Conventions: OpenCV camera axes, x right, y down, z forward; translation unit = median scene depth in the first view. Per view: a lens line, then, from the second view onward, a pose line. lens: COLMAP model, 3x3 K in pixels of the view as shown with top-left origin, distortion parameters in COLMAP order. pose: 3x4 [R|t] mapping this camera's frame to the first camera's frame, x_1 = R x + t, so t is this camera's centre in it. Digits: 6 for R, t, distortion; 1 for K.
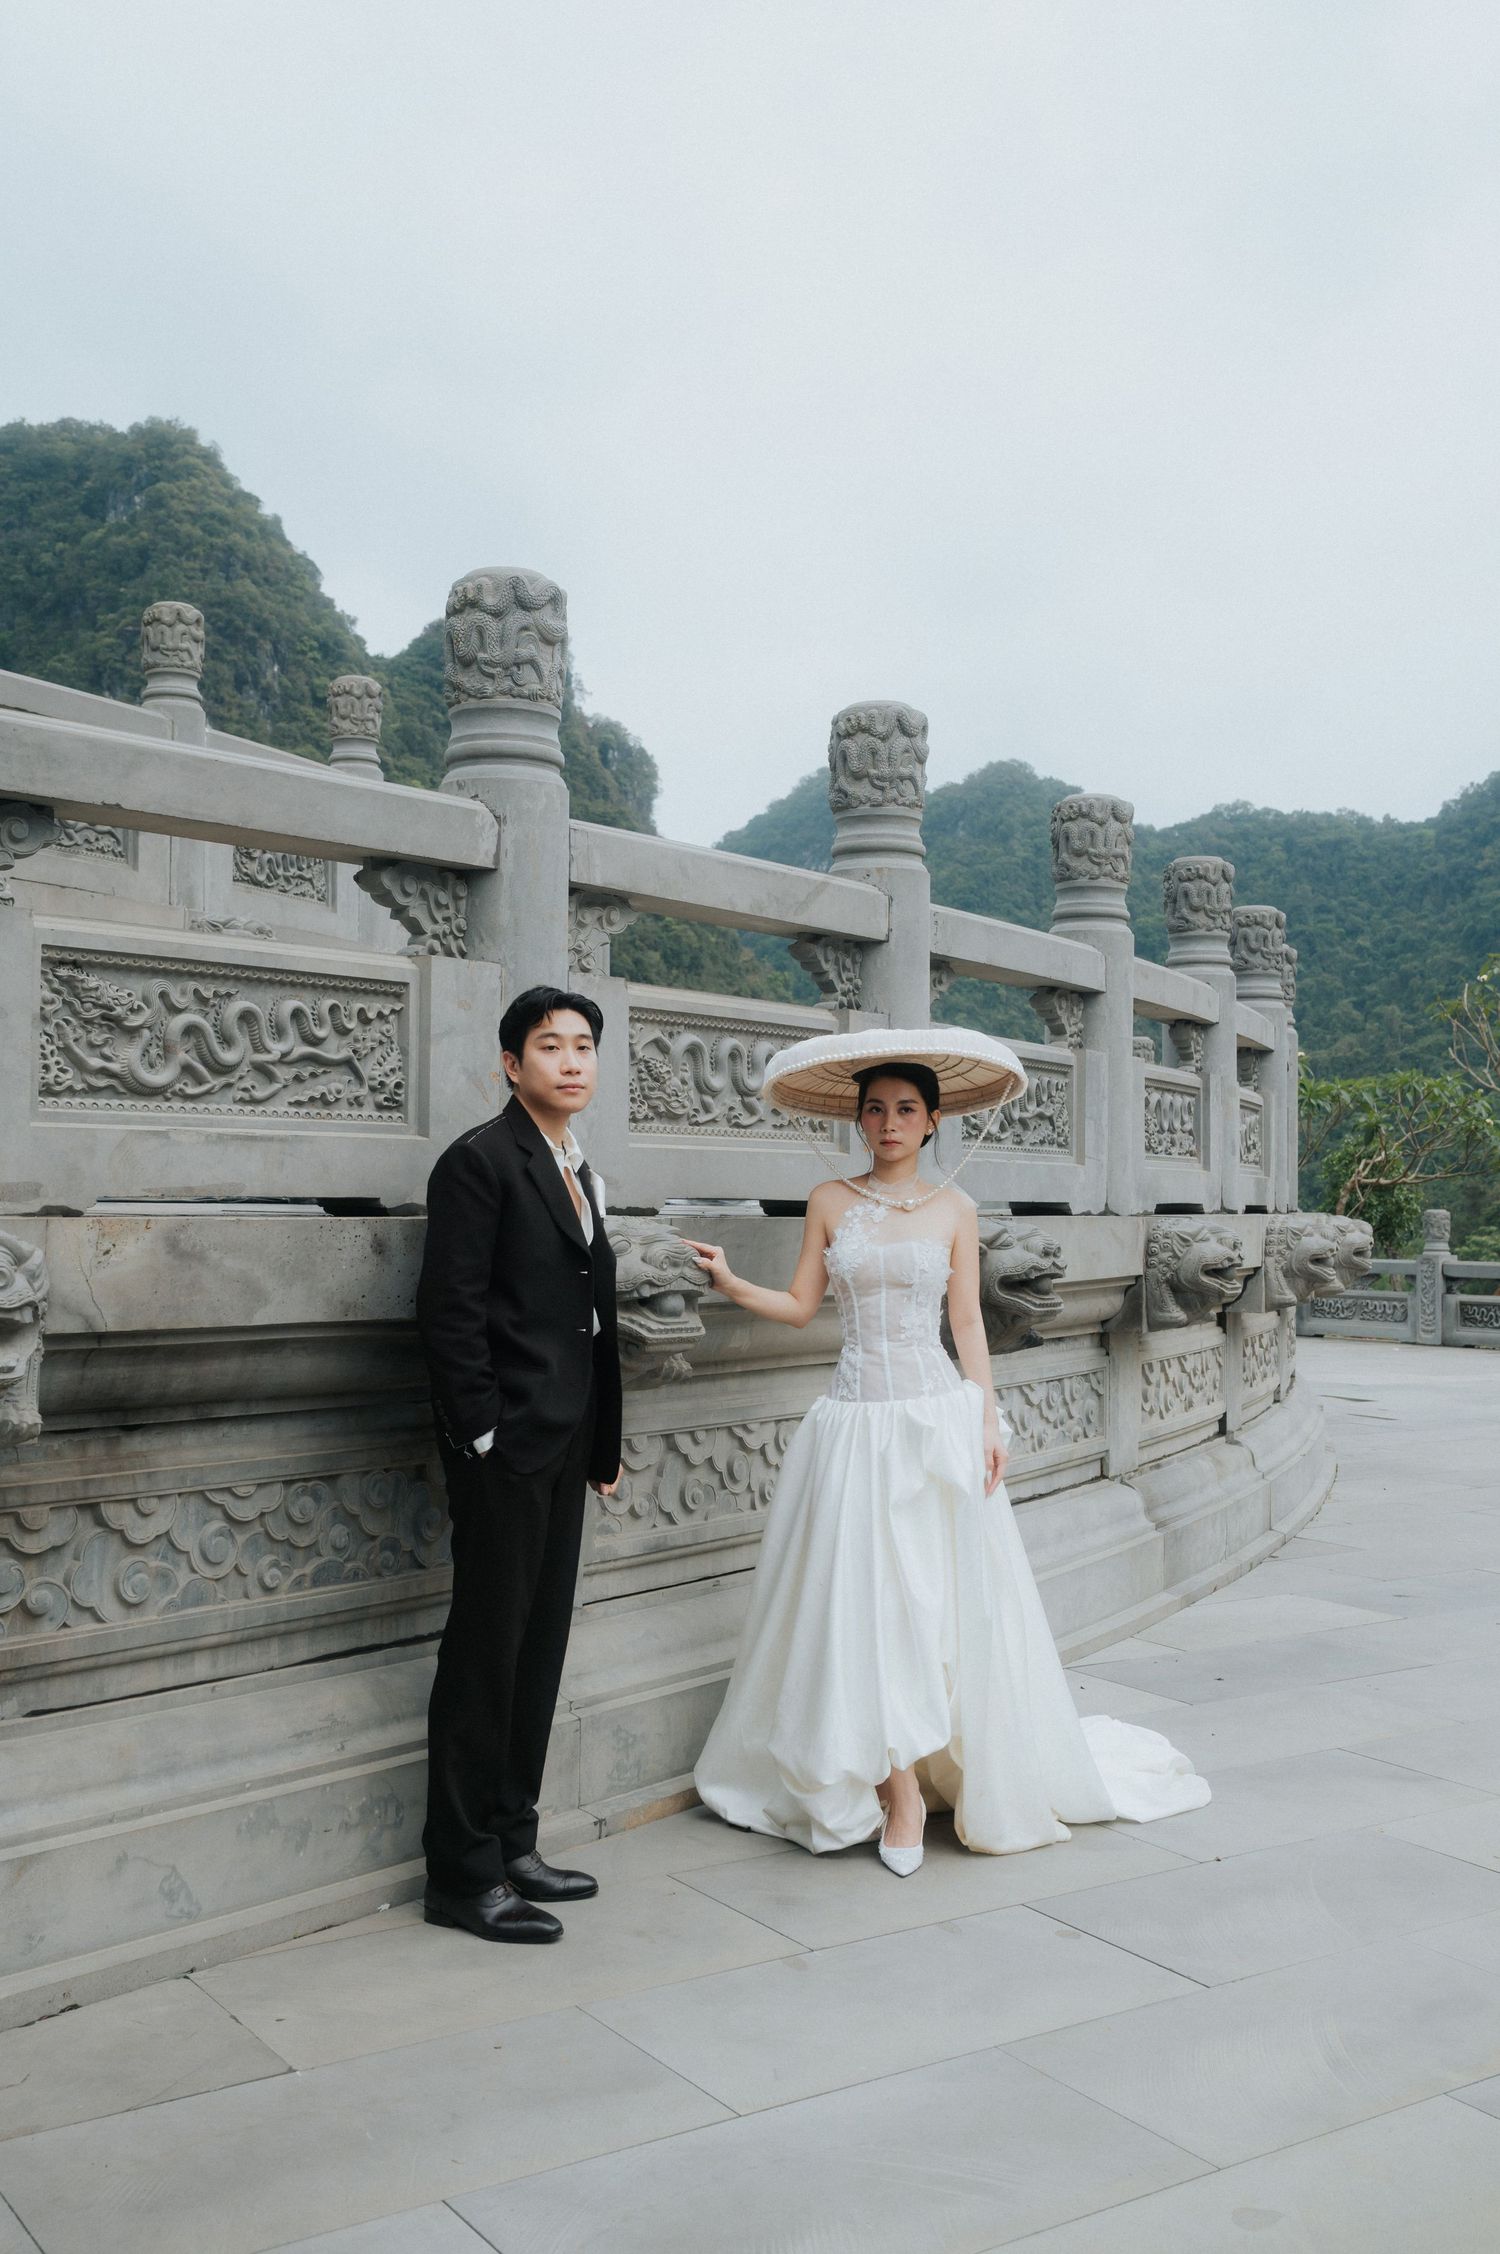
lens RADIAL K [[2225.5, 0, 760.7], [0, 2225.5, 1110.2], [0, 0, 1]] dist [0.008960, 0.000000]
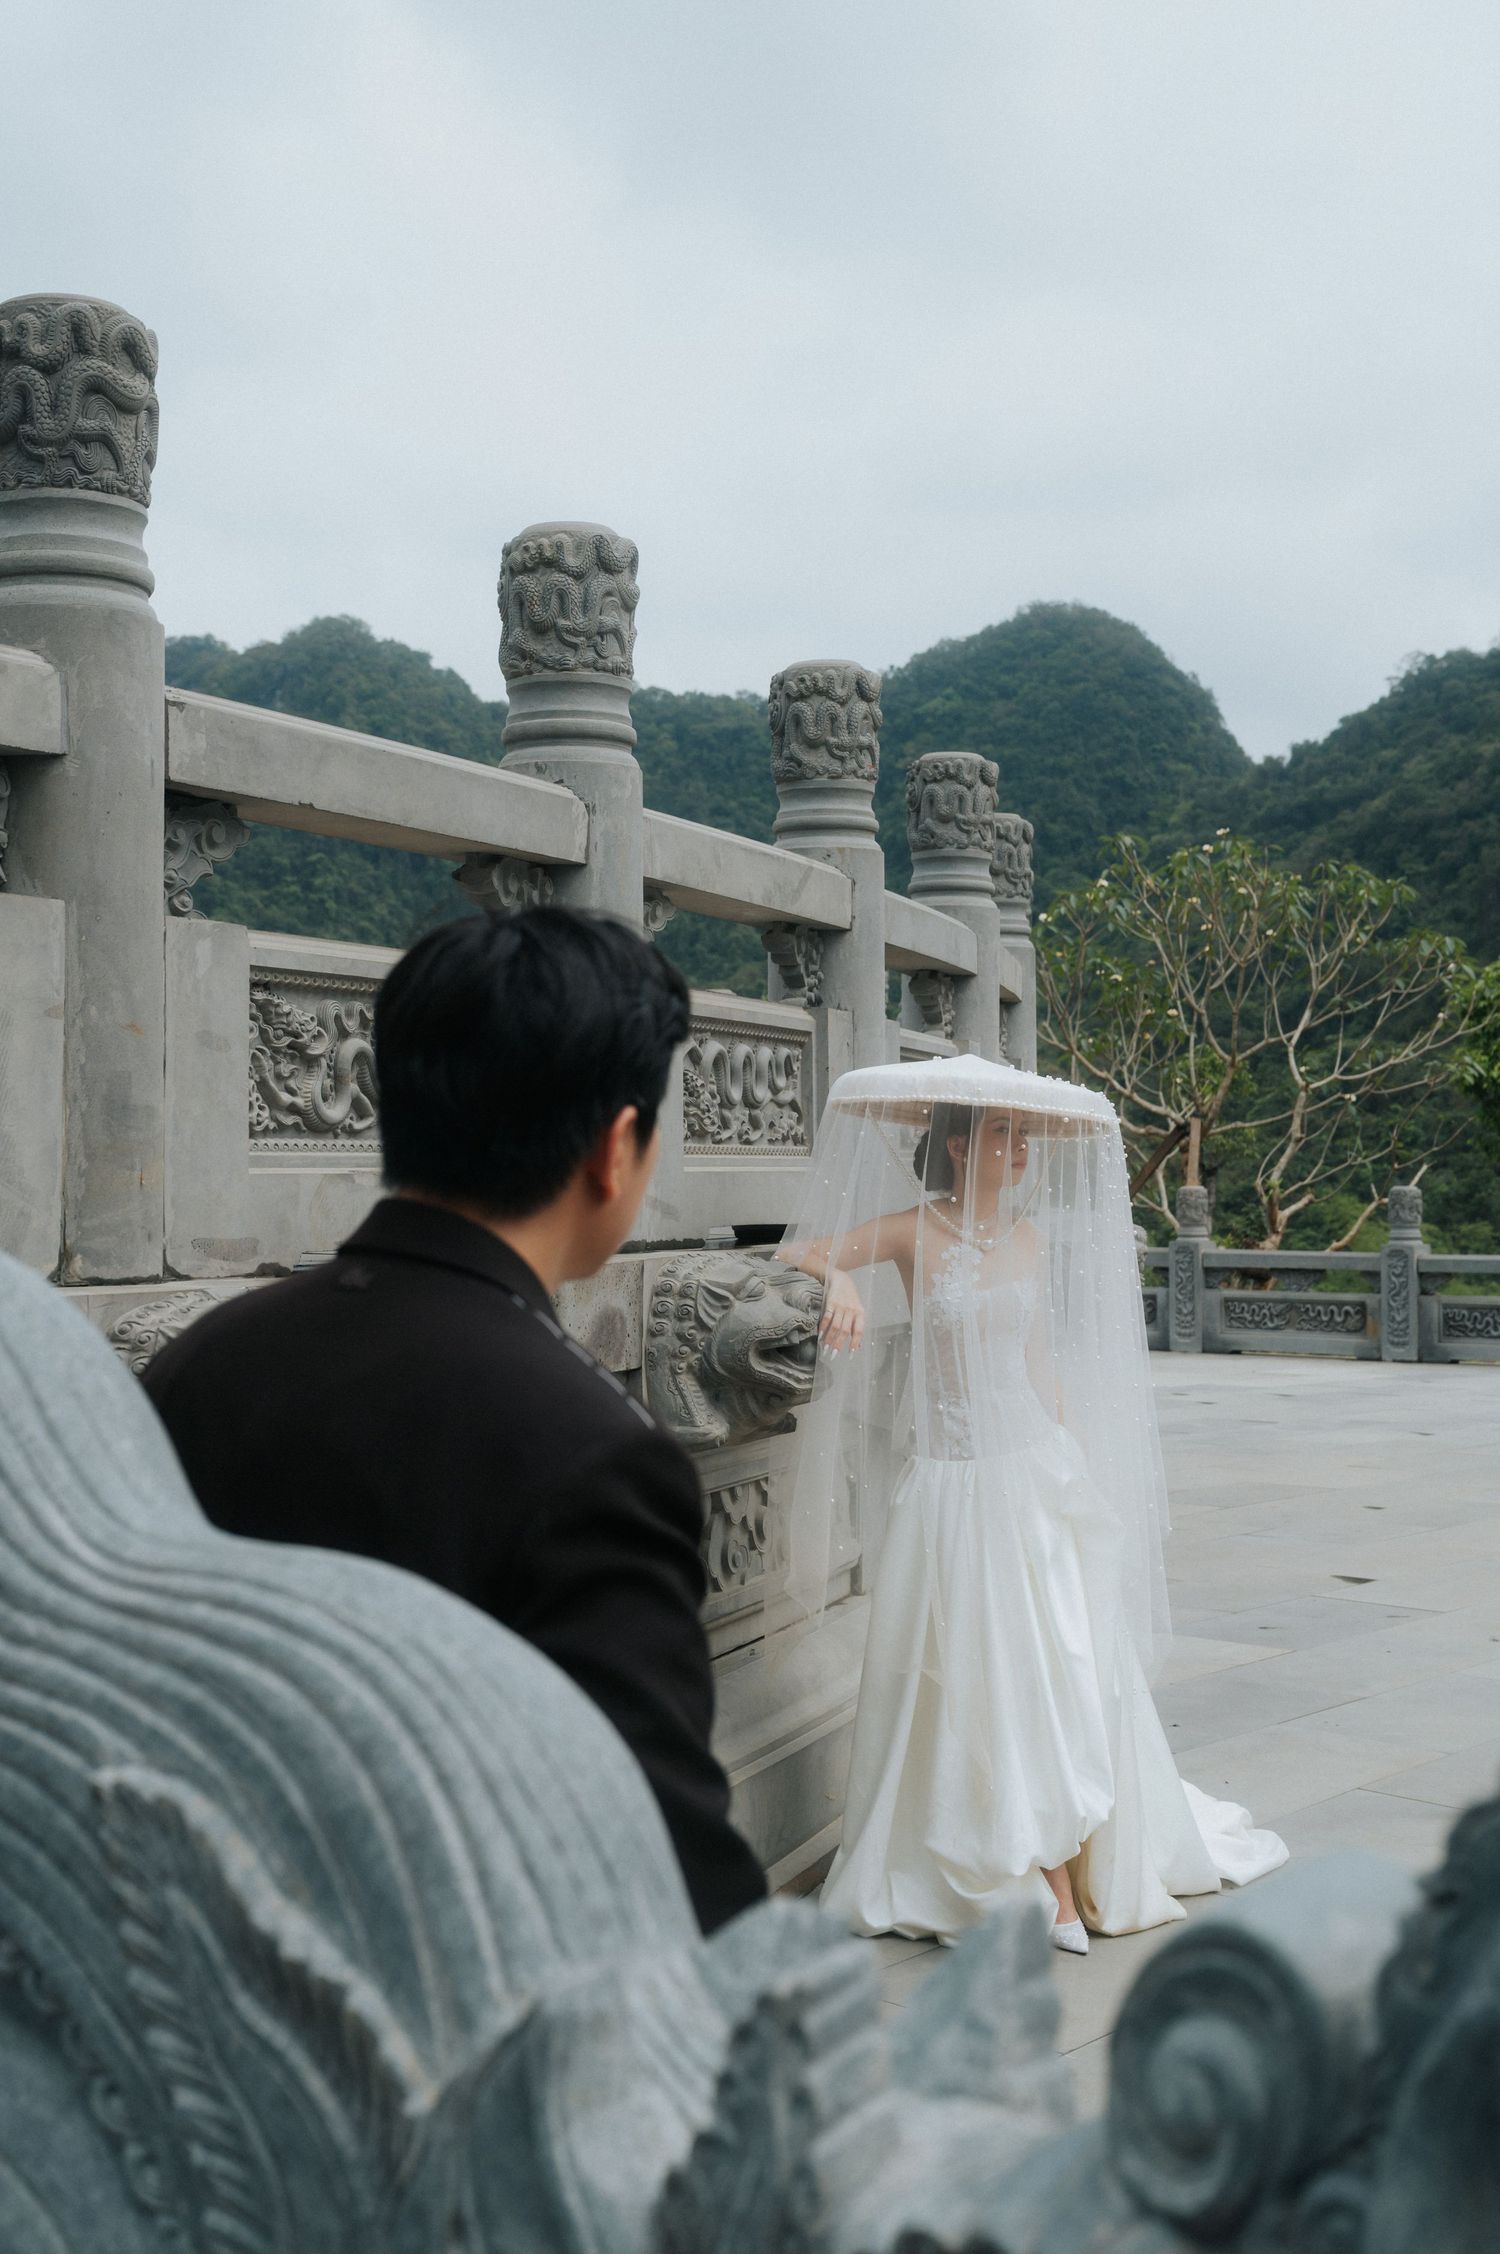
lens RADIAL K [[2763.6, 0, 746.5], [0, 2763.6, 1058.3], [0, 0, 1]] dist [-0.002302, 0.000000]
pose [[0.967206, 0.001118, 0.253992, -0.298726], [-0.001637, 0.999997, 0.001834, -0.029351], [-0.253989, -0.002190, 0.967205, -0.074202]]
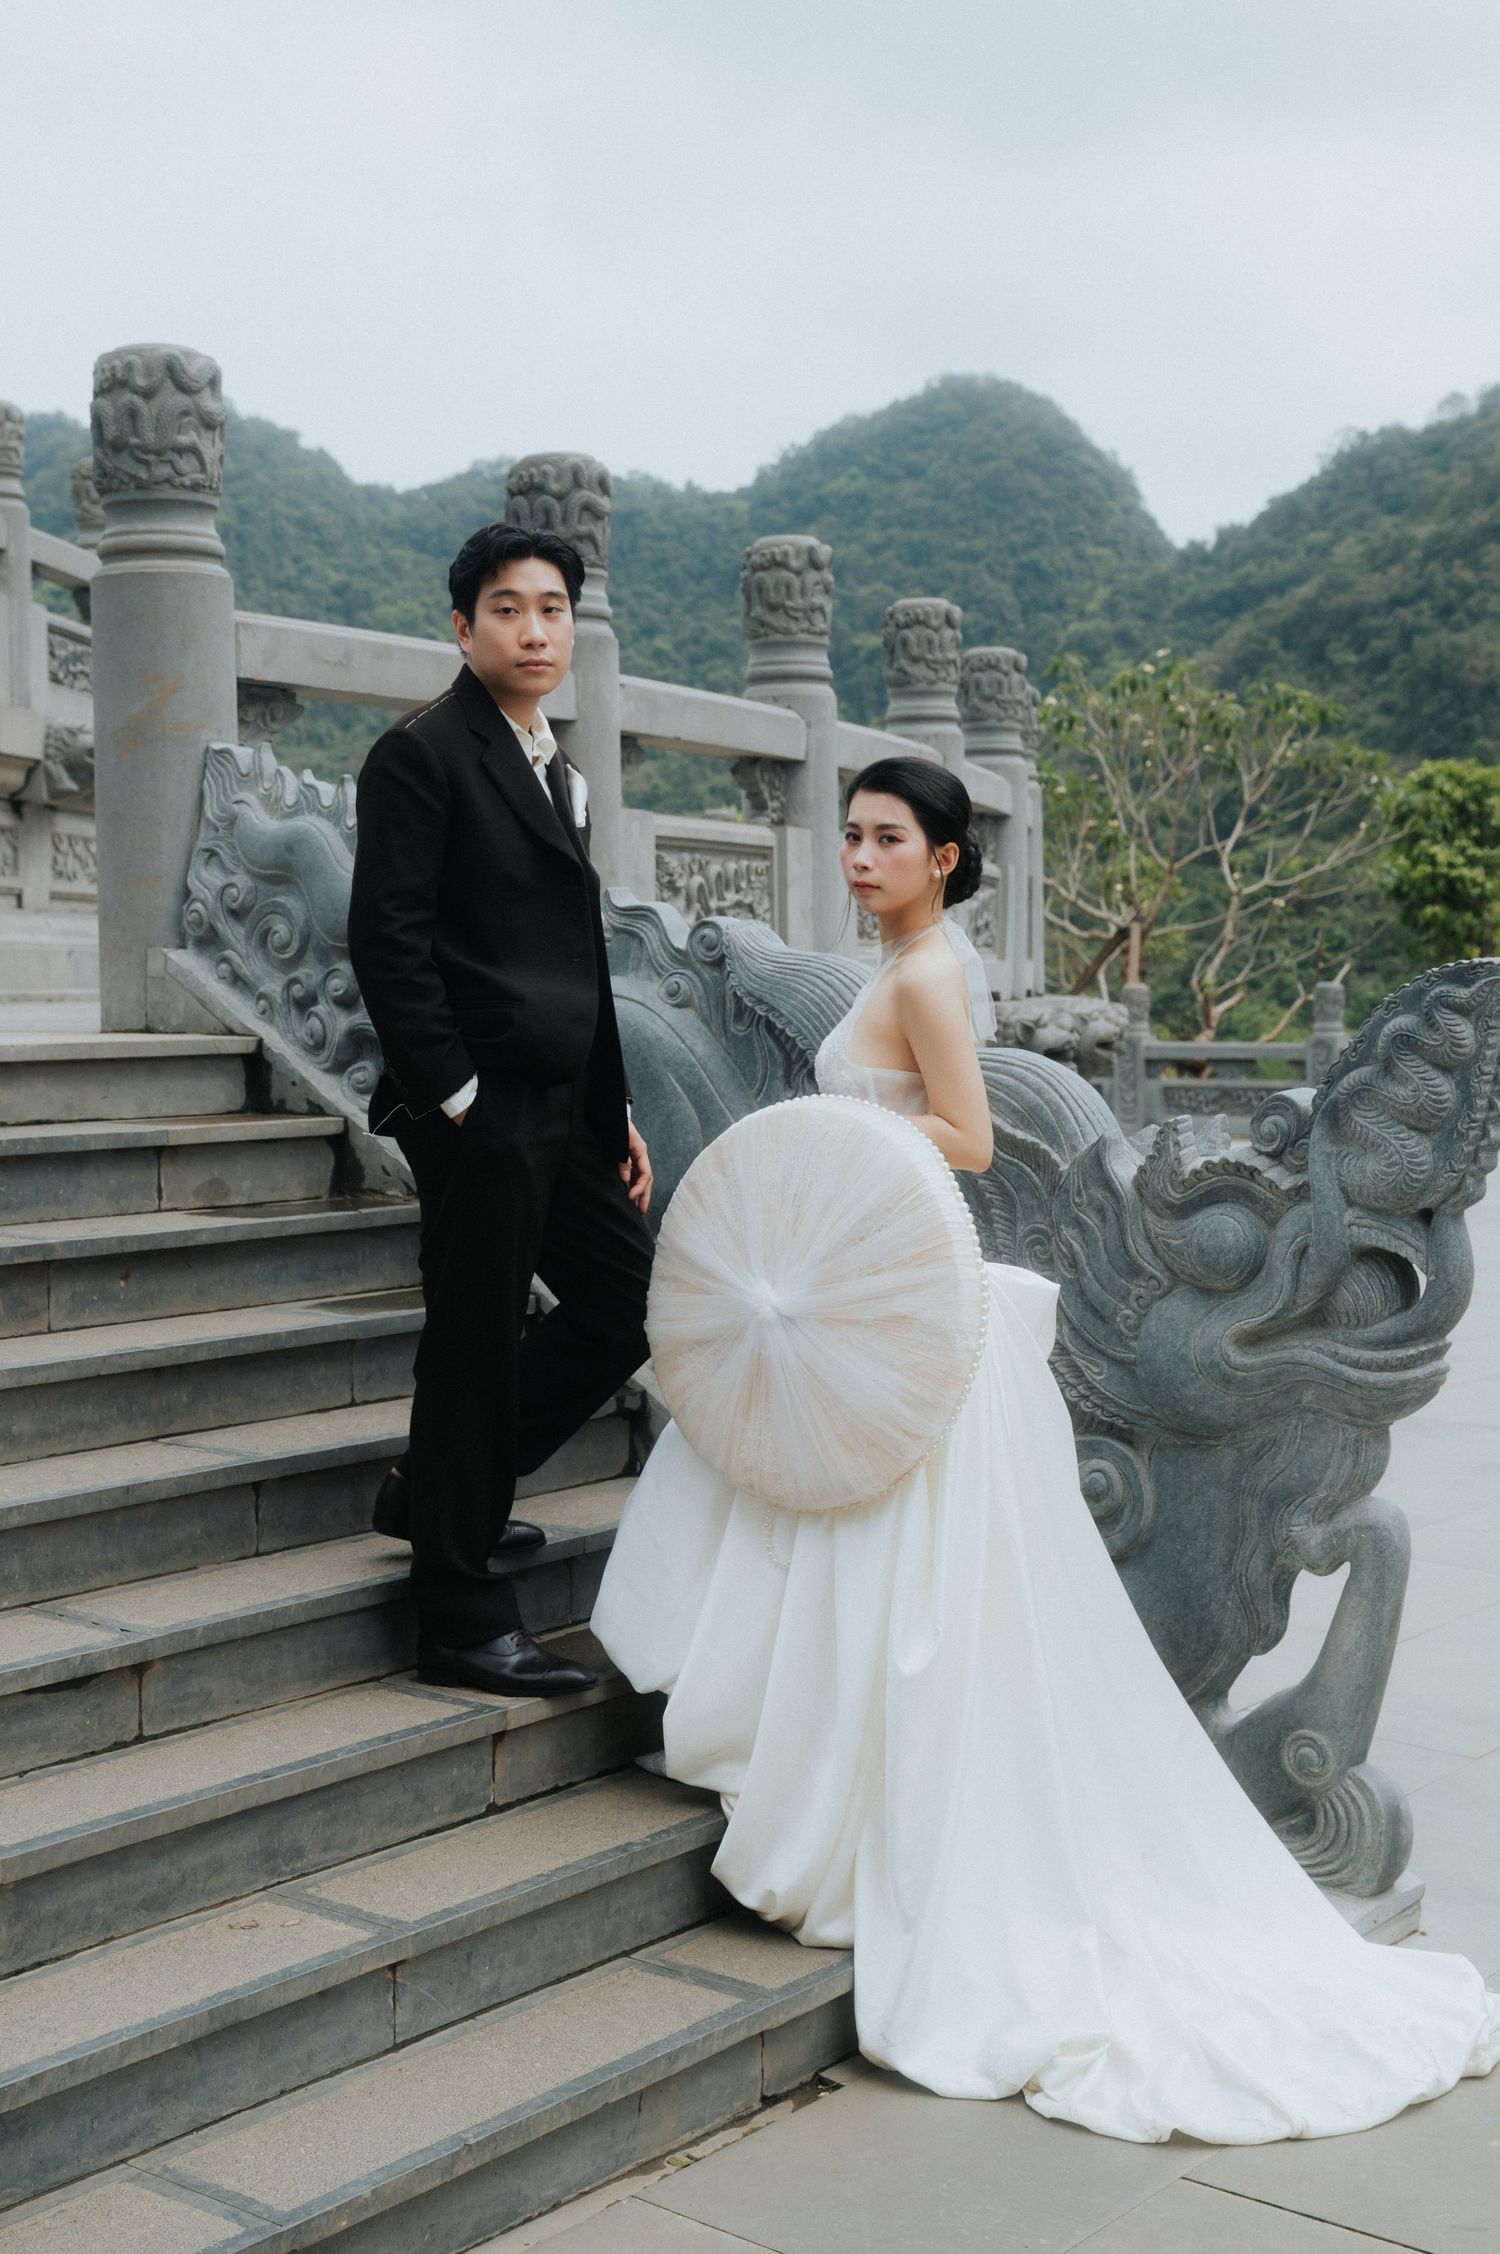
lens RADIAL K [[2900.9, 0, 731.9], [0, 2900.9, 1110.1], [0, 0, 1]] dist [-0.014470, 0.000000]
pose [[0.958983, -0.030079, 0.281863, -0.602133], [0.005790, 0.996225, 0.086613, -0.042678], [-0.283404, -0.081428, 0.955537, -0.649815]]
